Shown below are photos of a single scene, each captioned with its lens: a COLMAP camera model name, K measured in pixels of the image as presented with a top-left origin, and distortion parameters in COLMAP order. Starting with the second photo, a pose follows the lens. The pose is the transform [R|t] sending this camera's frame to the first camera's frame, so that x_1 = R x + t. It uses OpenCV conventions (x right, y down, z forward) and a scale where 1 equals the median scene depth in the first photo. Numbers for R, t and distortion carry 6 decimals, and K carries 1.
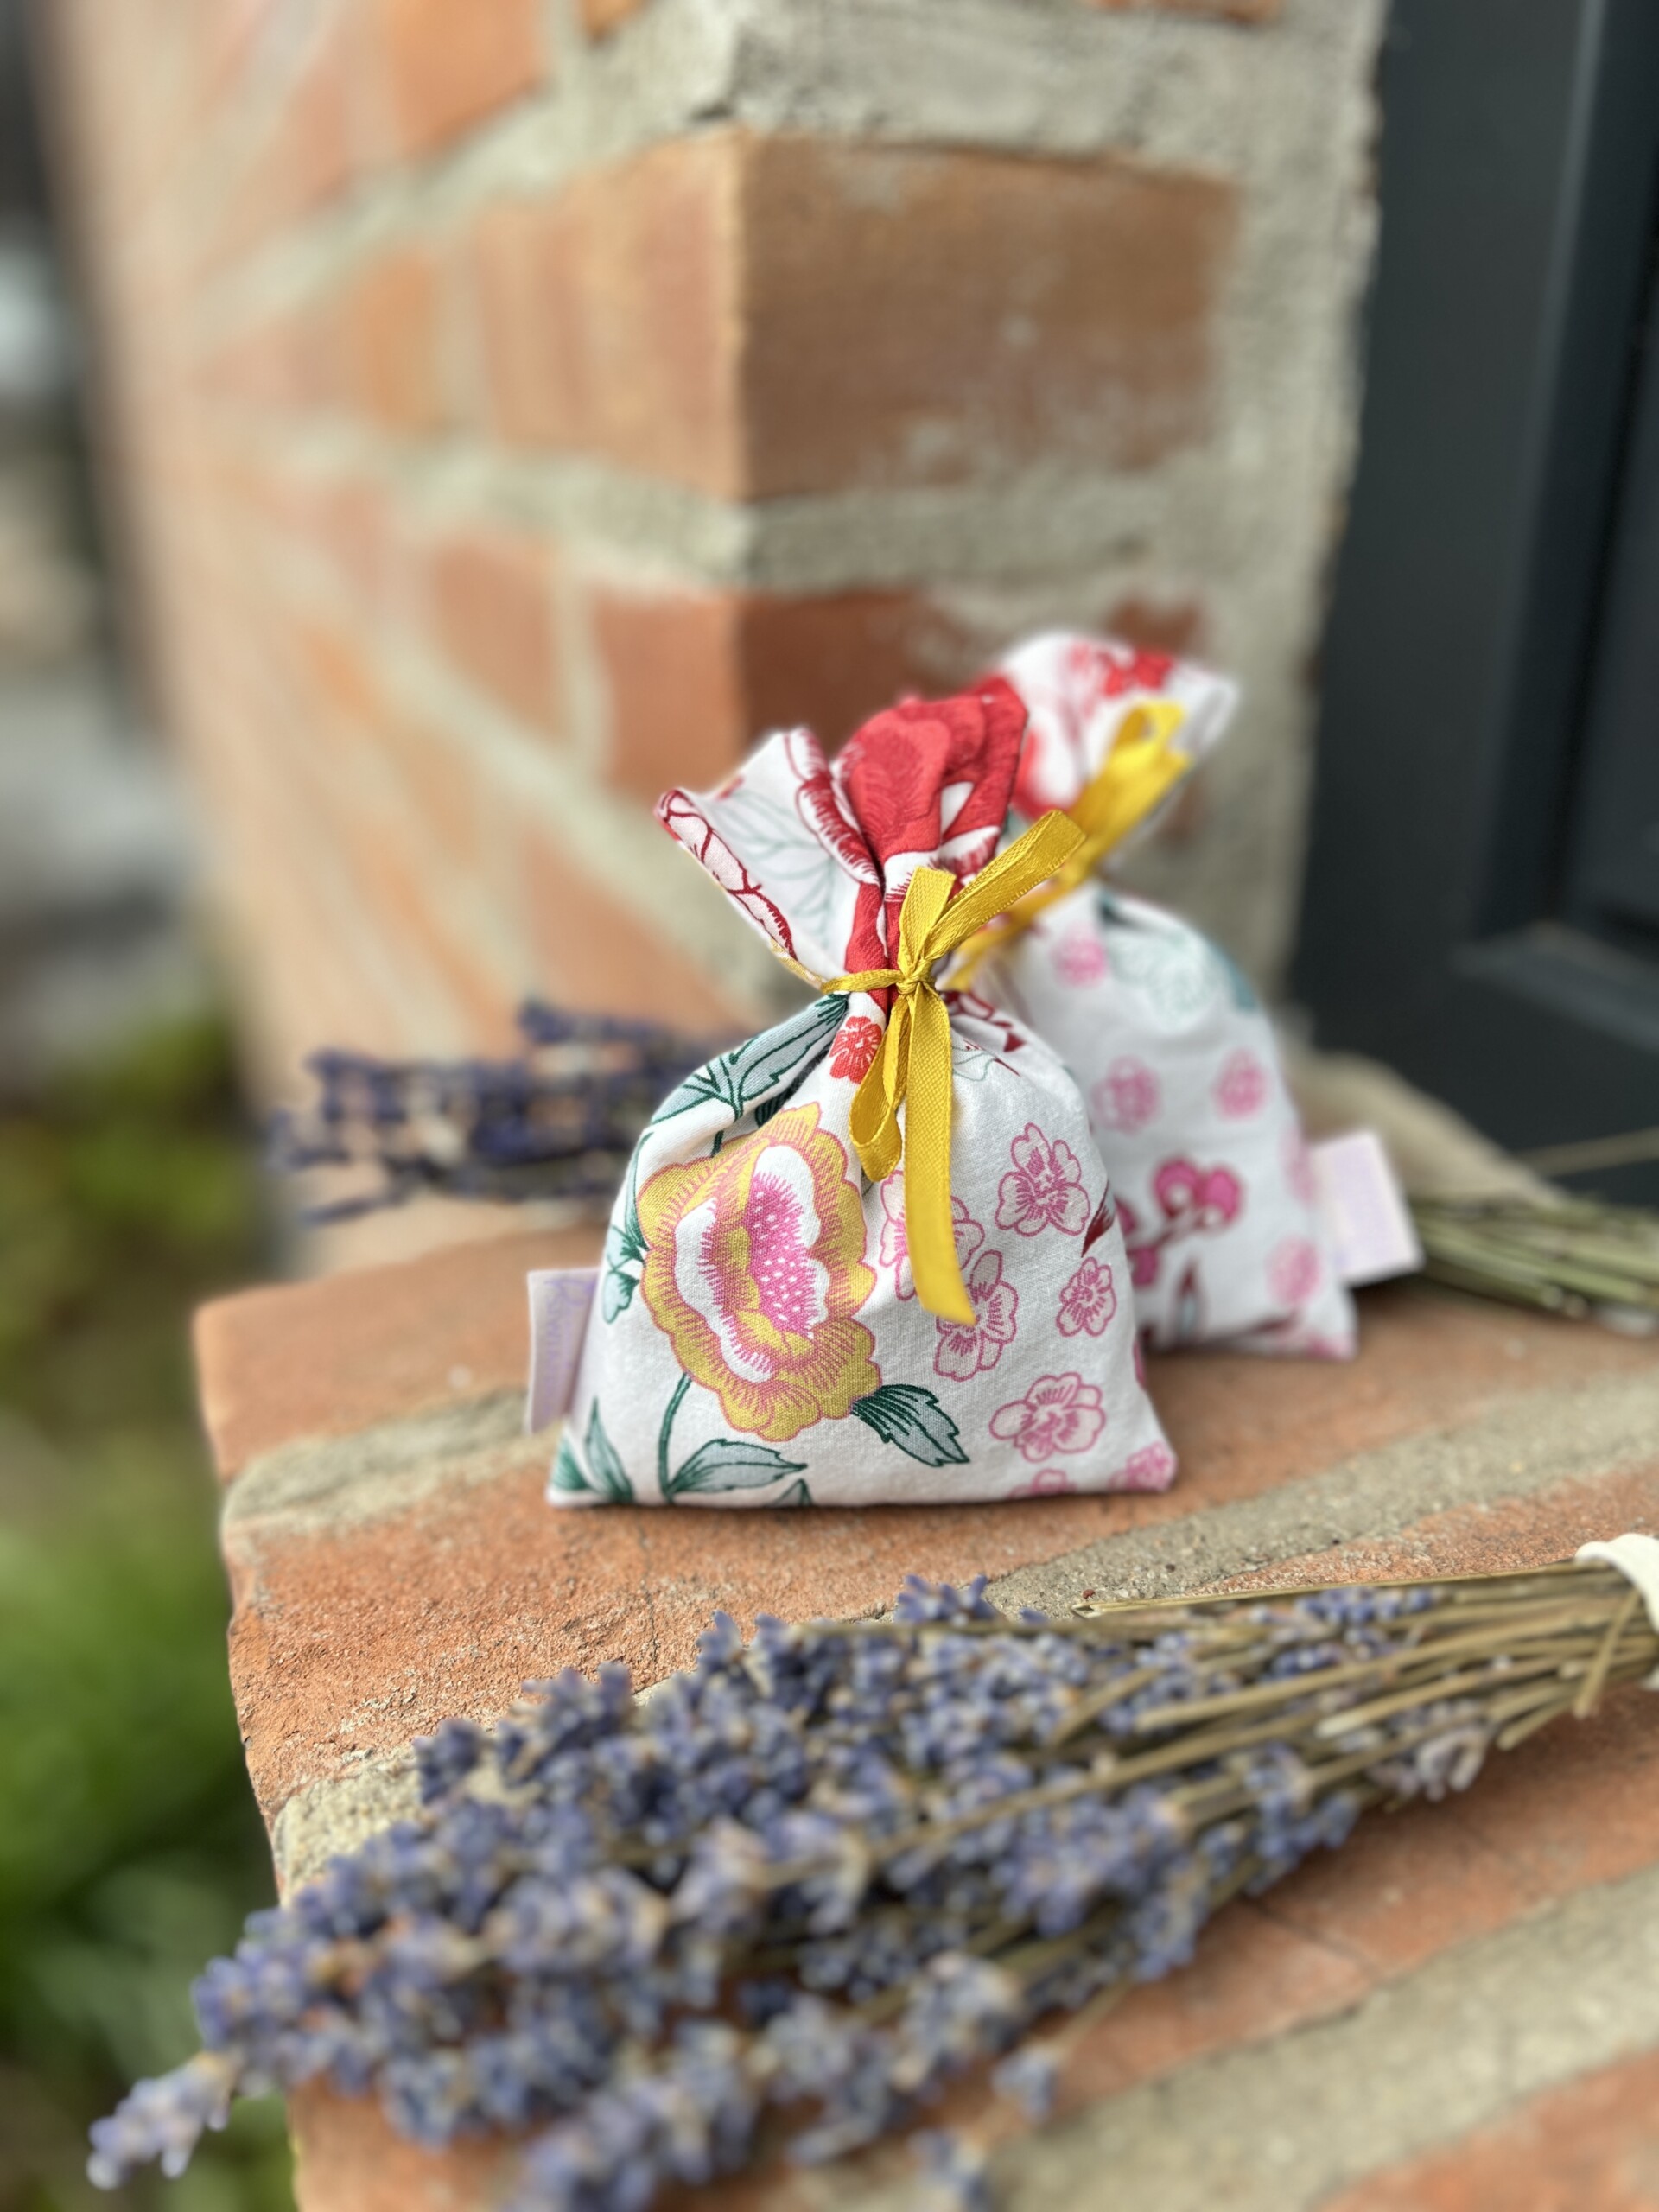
lens RADIAL K [[1747.0, 0, 829.5], [0, 1747.0, 1106.0], [0, 0, 1]] dist [-0.034921, 0.008051]
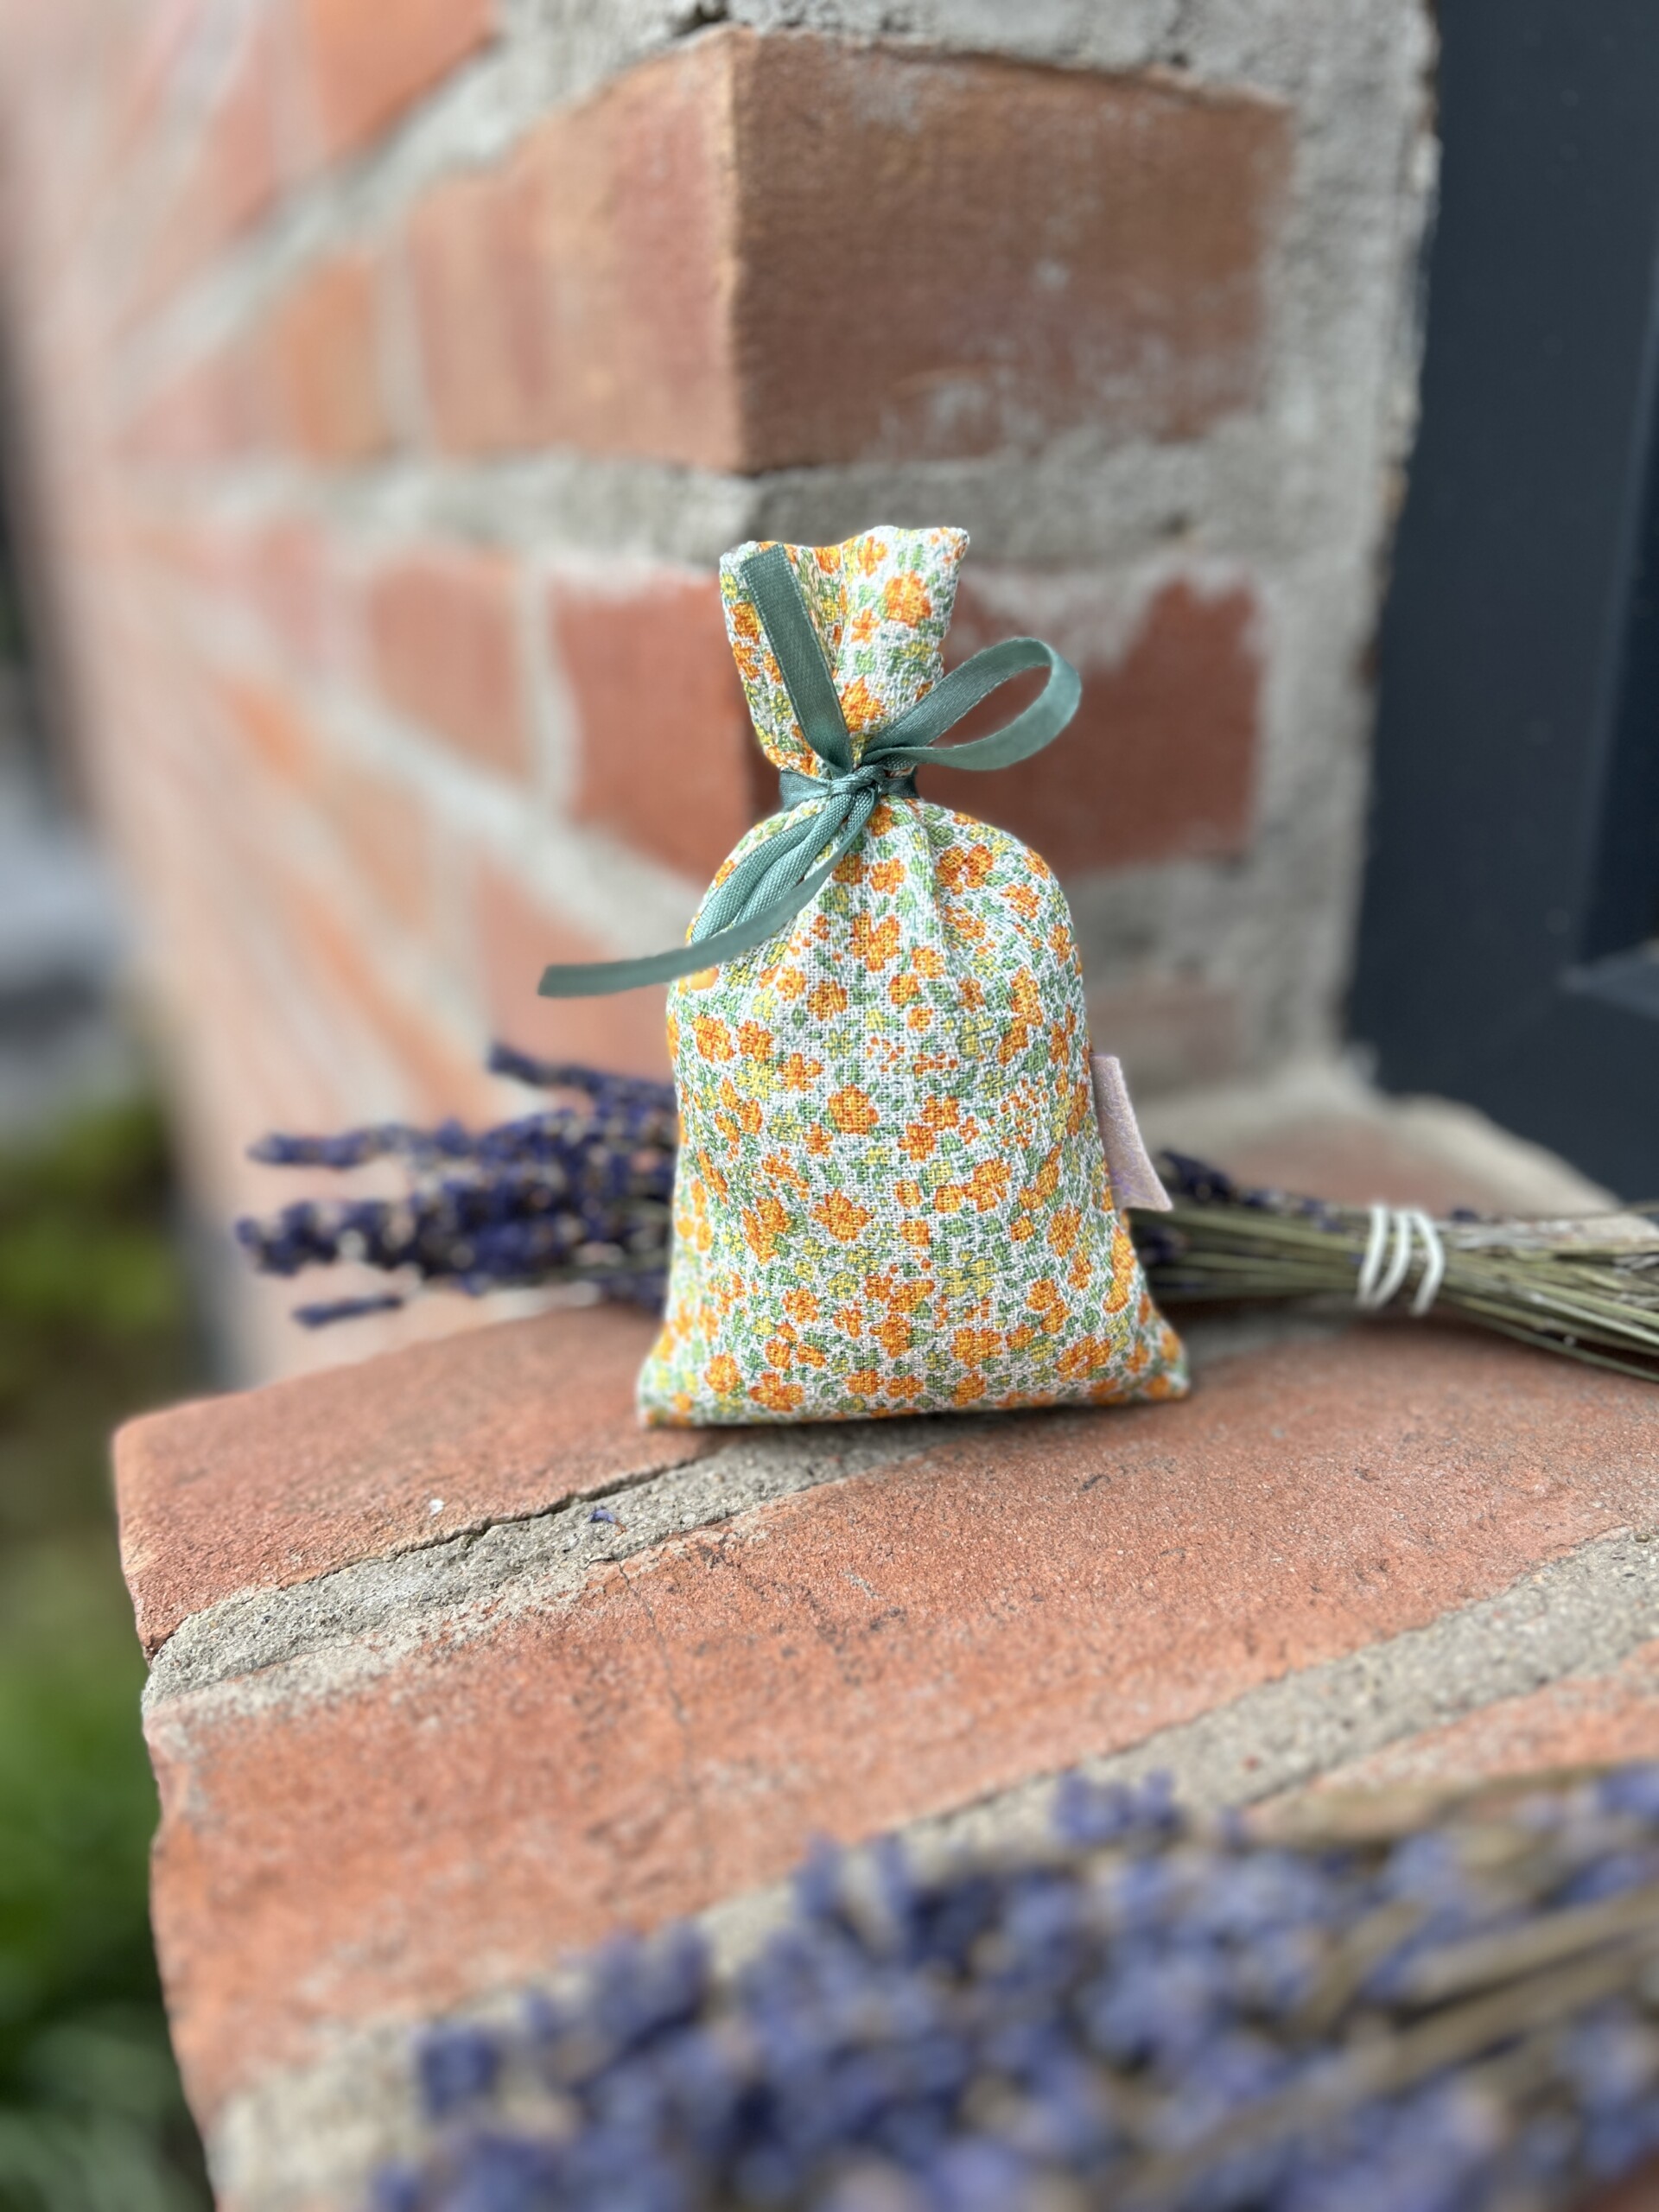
lens RADIAL K [[1747.0, 0, 829.5], [0, 1747.0, 1106.0], [0, 0, 1]] dist [-0.034921, 0.008051]
pose [[0.999033, -0.027574, 0.034232, -0.057008], [0.028960, 0.998753, -0.040672, 0.006855], [-0.033068, 0.041624, 0.998586, 0.186992]]
